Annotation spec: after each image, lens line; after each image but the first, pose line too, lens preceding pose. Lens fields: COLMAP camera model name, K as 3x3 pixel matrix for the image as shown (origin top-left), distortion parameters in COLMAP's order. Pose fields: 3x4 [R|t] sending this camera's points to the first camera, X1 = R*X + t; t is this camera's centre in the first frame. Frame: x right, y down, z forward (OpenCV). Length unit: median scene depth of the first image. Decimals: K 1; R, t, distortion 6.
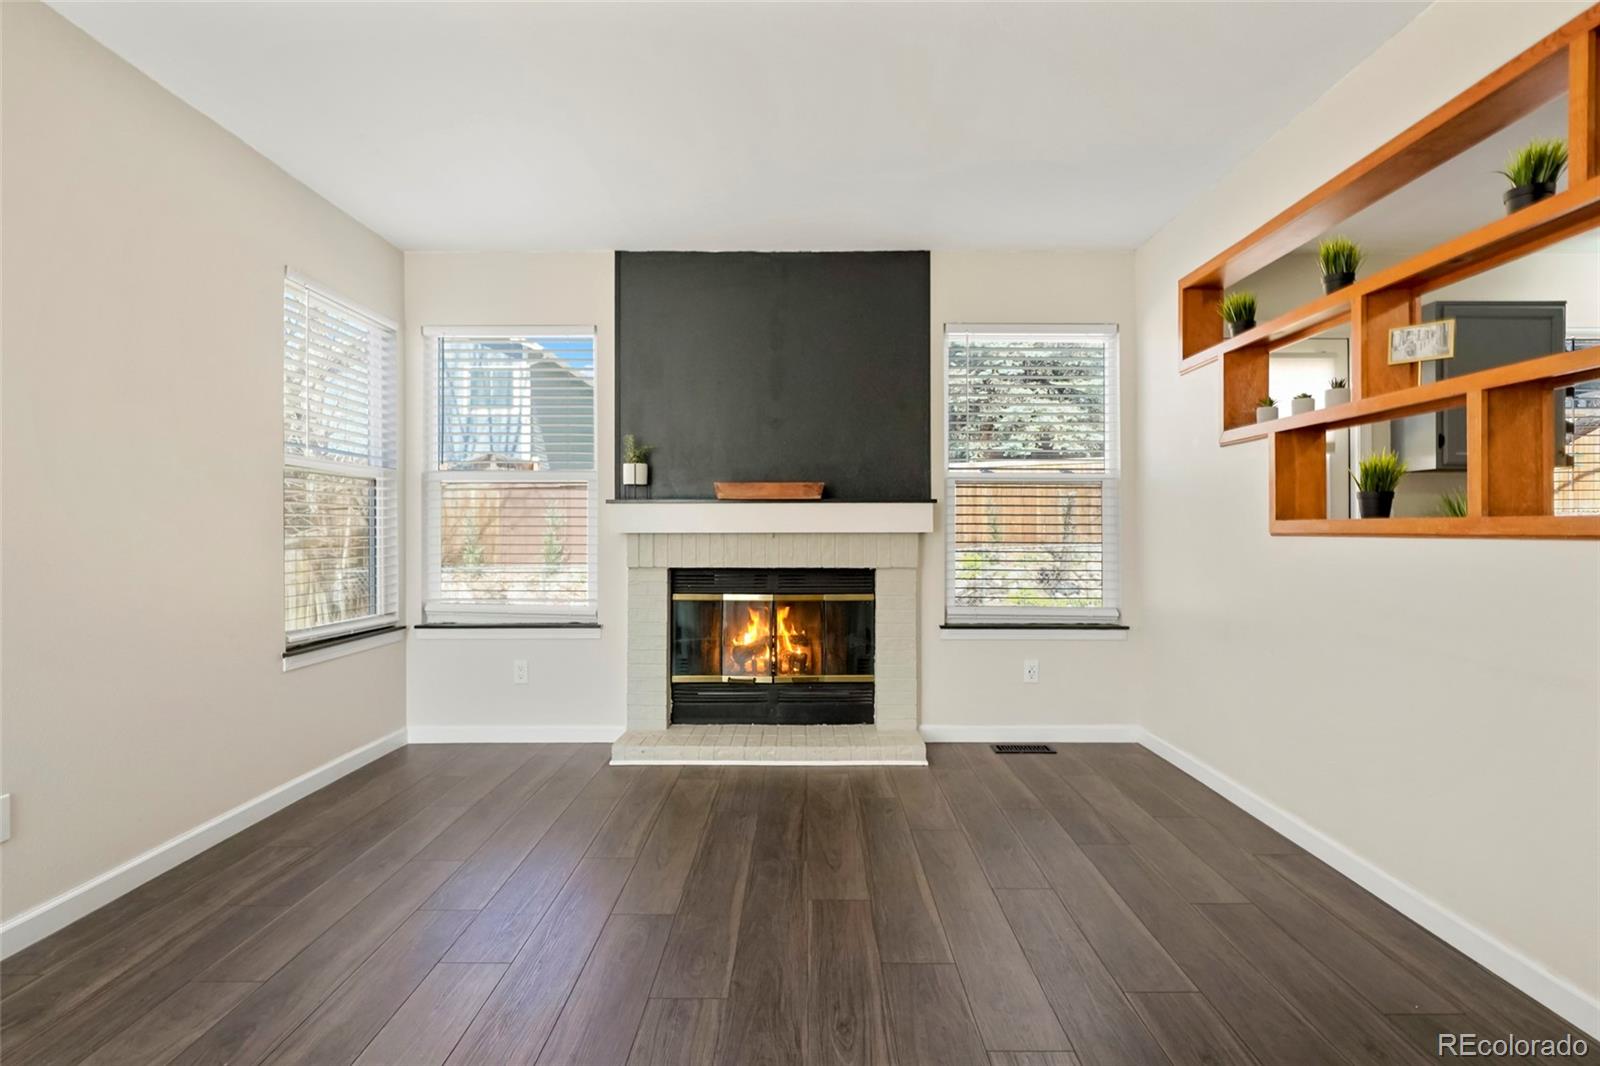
lens RADIAL K [[827.8, 0, 803.9], [0, 827.8, 525.0], [0, 0, 1]] dist [0.006178, 0.002644]
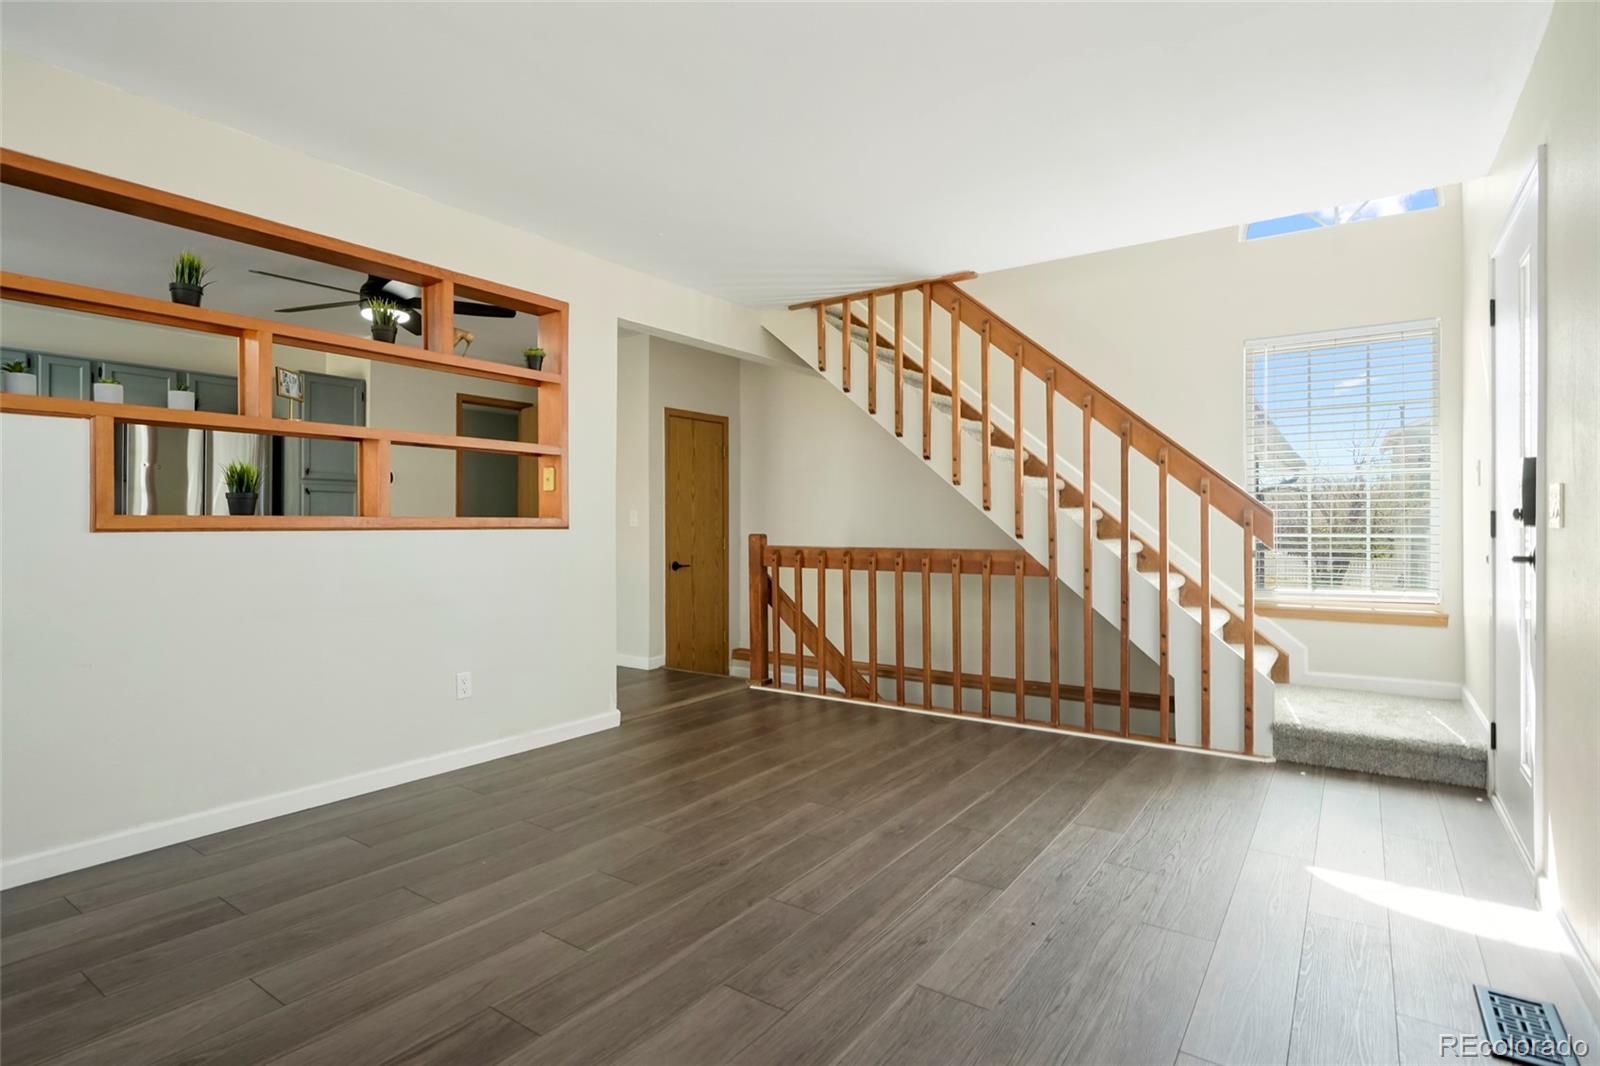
lens RADIAL K [[784.4, 0, 800.5], [0, 784.4, 527.8], [0, 0, 1]] dist [-0.003120, -0.000405]
pose [[-0.813697, 0.001927, 0.581287, -0.670945], [0.001450, 0.999998, -0.001285, 0.013565], [-0.581288, -0.000203, -0.813698, 1.584626]]
